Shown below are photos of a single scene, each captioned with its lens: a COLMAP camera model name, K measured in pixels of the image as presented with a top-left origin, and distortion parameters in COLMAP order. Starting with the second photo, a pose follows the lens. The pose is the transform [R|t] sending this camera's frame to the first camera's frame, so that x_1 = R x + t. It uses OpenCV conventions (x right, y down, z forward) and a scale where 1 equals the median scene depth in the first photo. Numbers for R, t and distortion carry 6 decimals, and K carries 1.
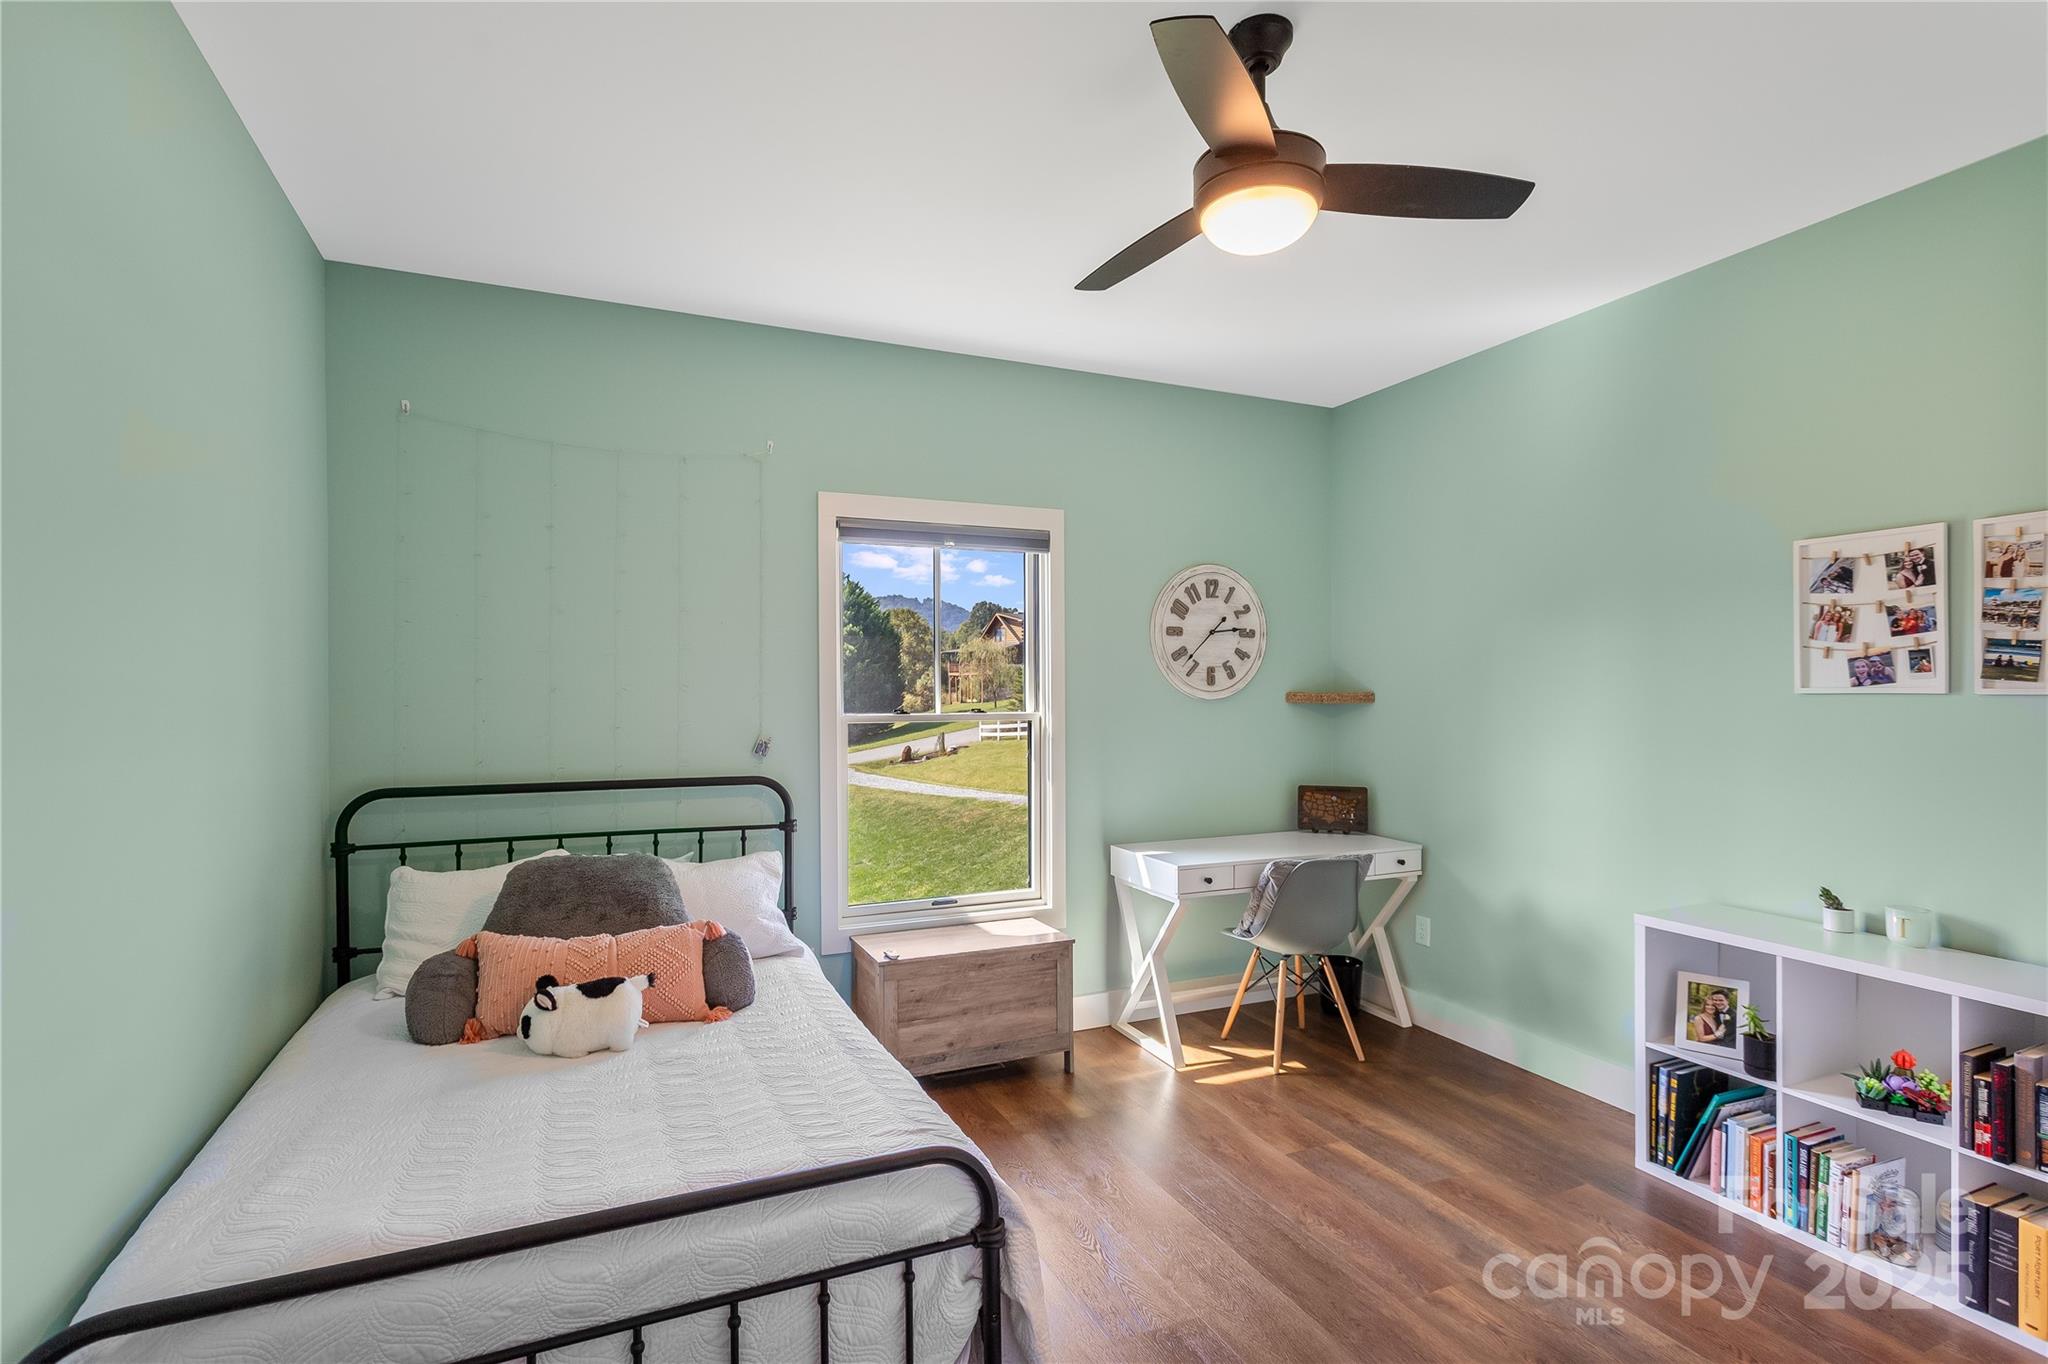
lens RADIAL K [[981.6, 0, 1007.8], [0, 981.6, 653.3], [0, 0, 1]] dist [0.009681, 0.000764]
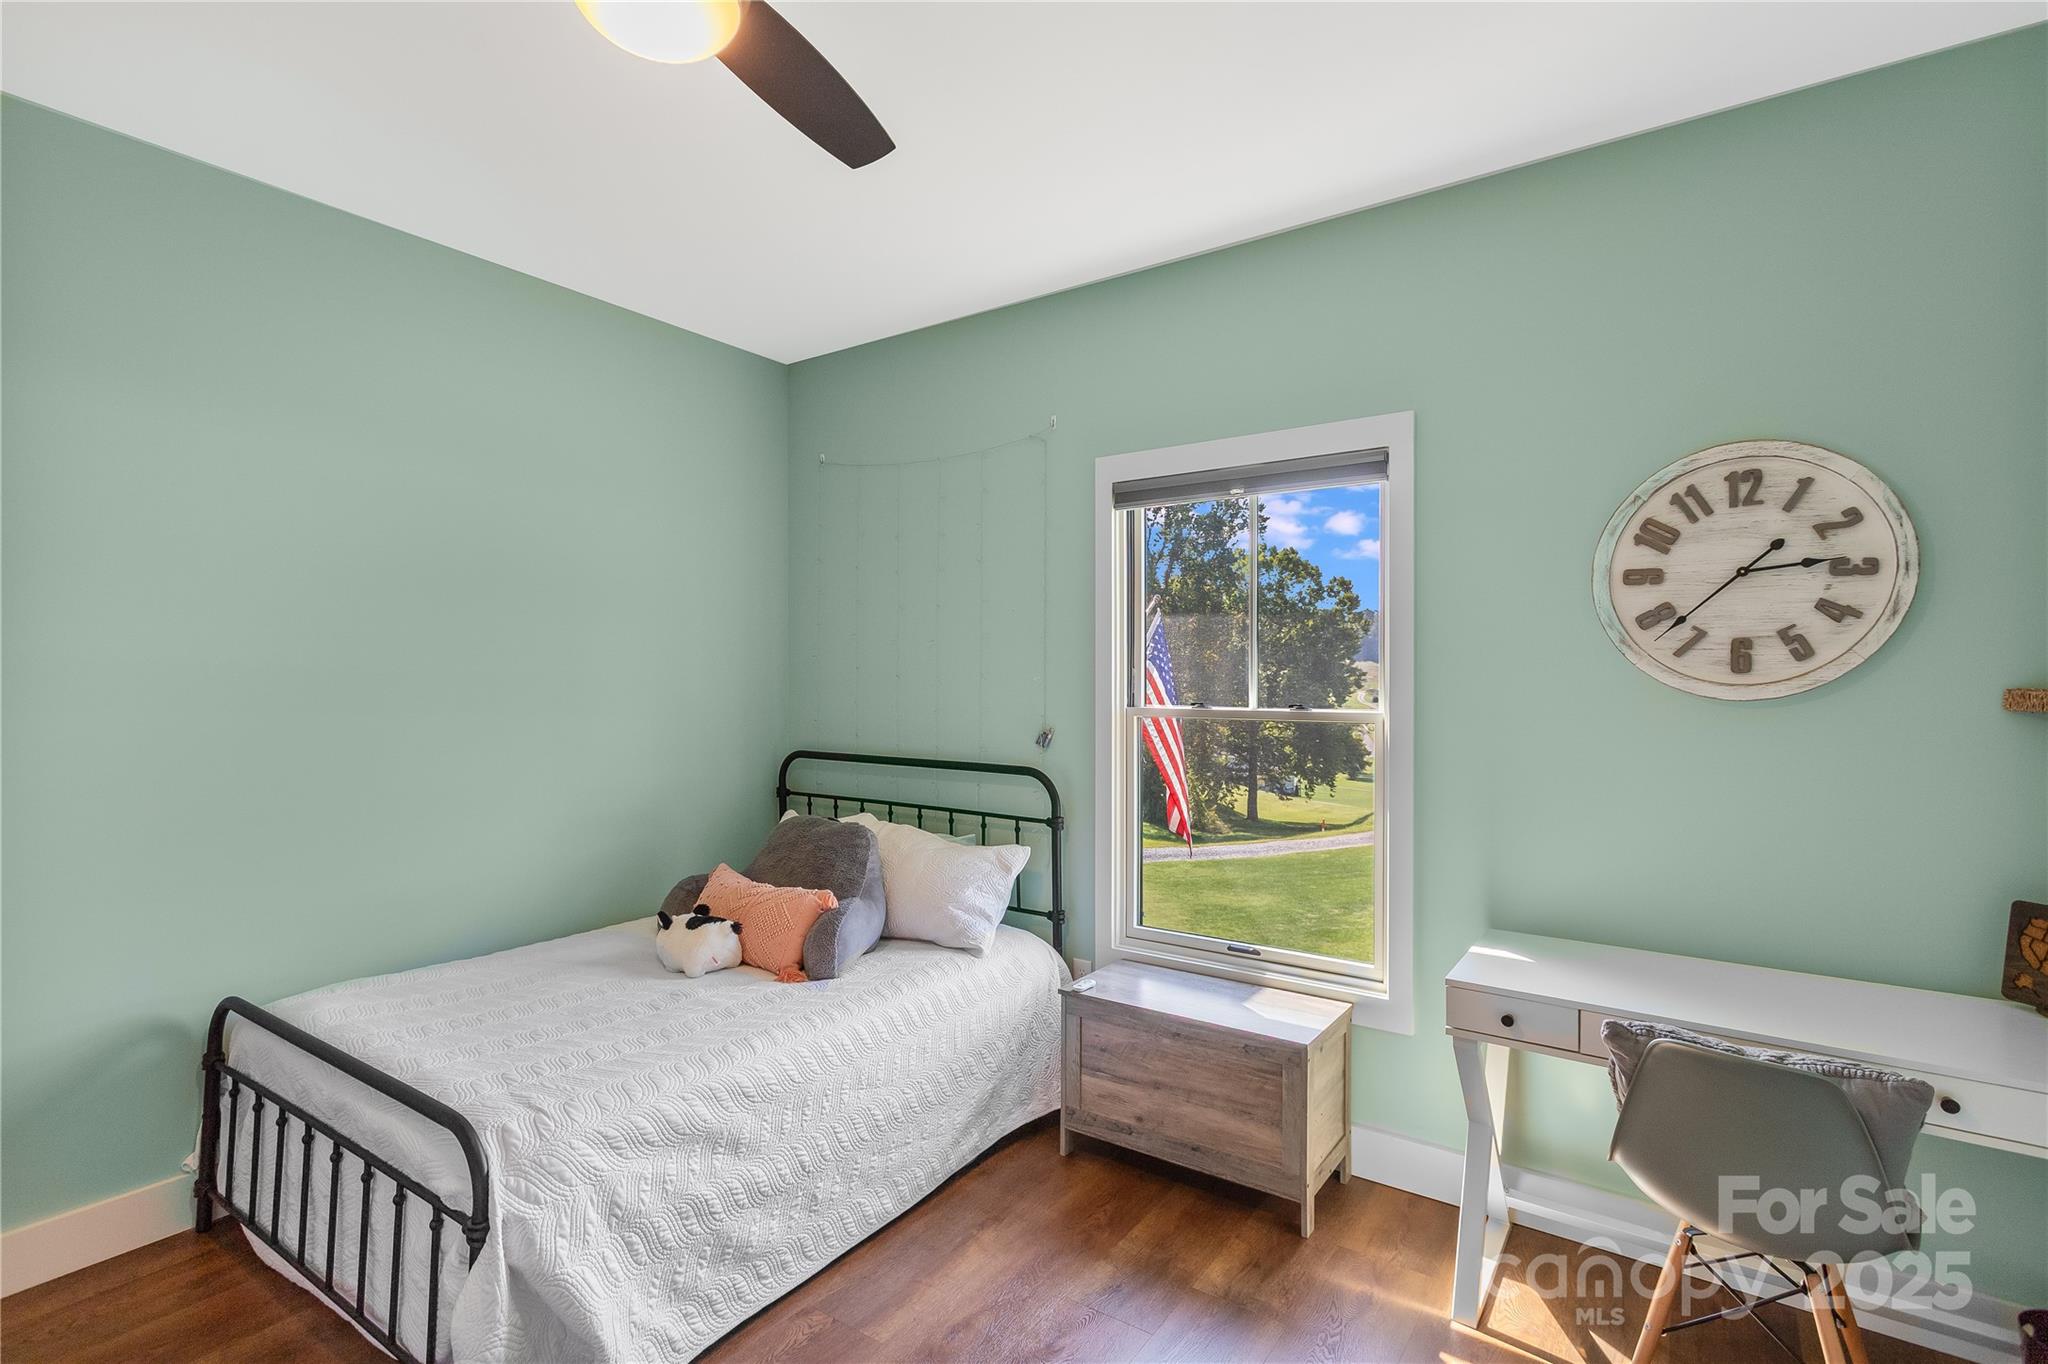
lens RADIAL K [[981.6, 0, 1007.8], [0, 981.6, 653.3], [0, 0, 1]] dist [0.009681, 0.000764]
pose [[0.513726, -0.015665, -0.857811, 0.462850], [0.030581, 0.999532, 0.000061, 0.010013], [0.857409, -0.026264, 0.513965, 0.397767]]
